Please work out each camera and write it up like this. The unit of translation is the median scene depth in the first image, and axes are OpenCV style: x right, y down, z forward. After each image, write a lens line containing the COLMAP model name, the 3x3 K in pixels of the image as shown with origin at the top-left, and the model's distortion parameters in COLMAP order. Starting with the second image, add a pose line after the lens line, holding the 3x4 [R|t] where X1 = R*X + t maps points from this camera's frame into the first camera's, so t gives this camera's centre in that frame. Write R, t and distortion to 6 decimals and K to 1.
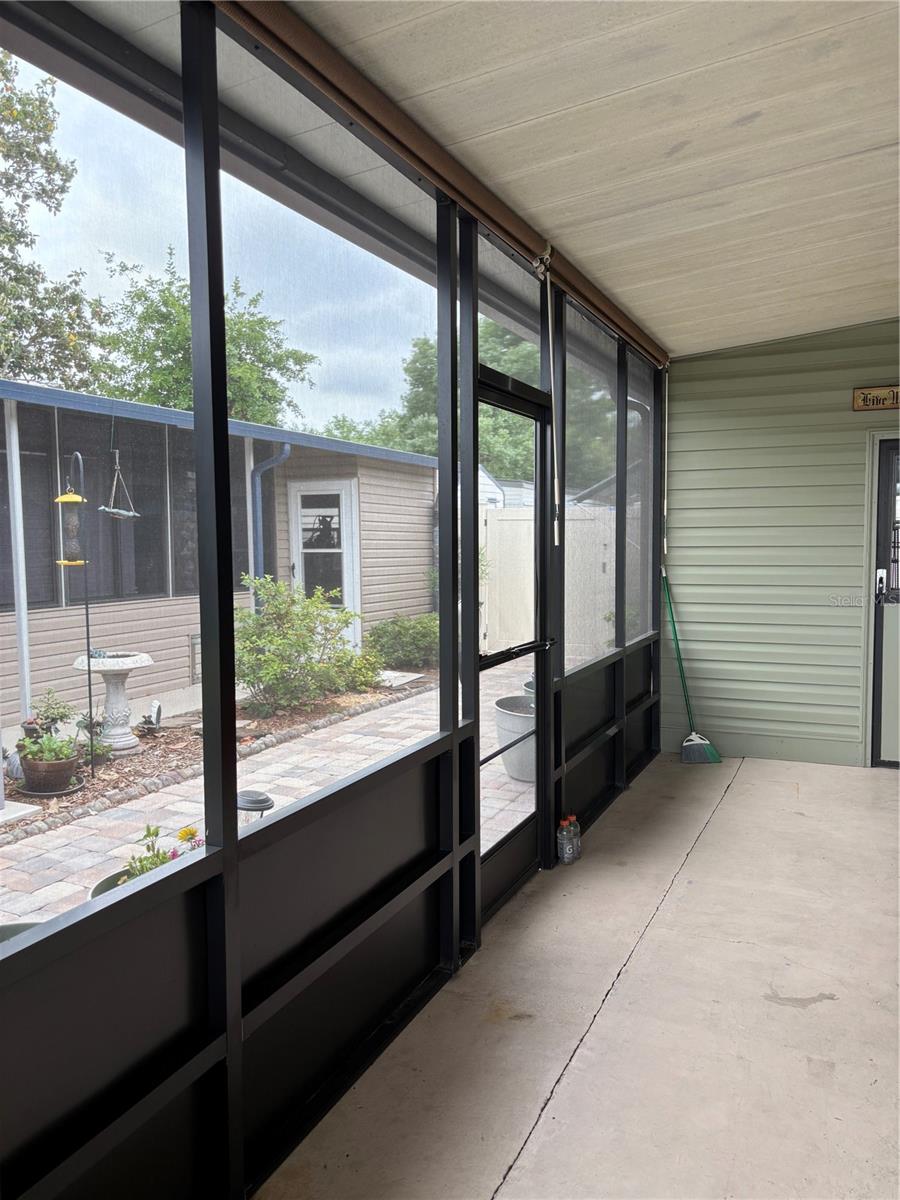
lens RADIAL K [[912.1, 0, 450.9], [0, 912.1, 604.2], [0, 0, 1]] dist [0.030906, -0.032824]
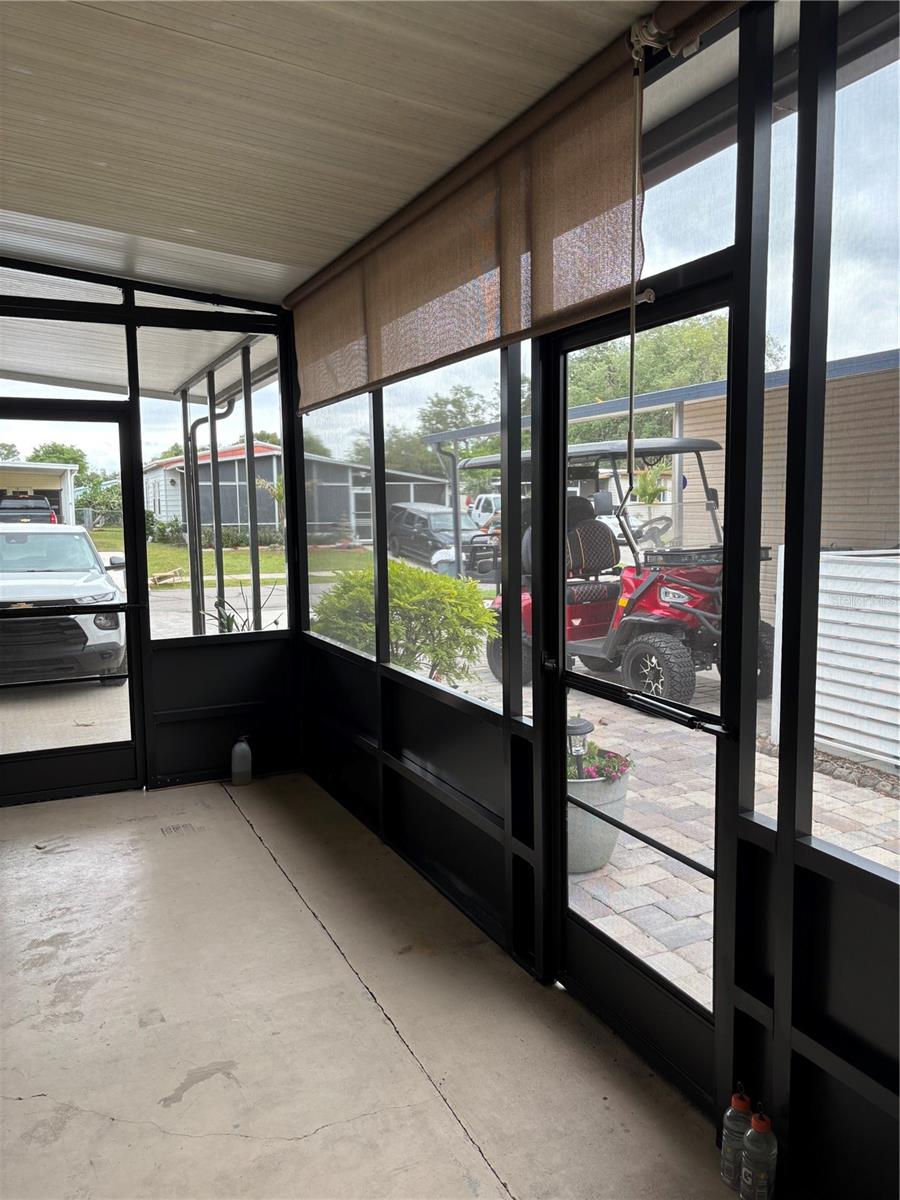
lens RADIAL K [[912.1, 0, 448.8], [0, 912.1, 601.2], [0, 0, 1]] dist [0.030906, -0.032824]
pose [[-0.652341, 0.094527, -0.752008, 0.437428], [-0.035704, 0.987258, 0.155071, -0.077595], [0.757084, 0.128009, -0.640654, 0.880475]]
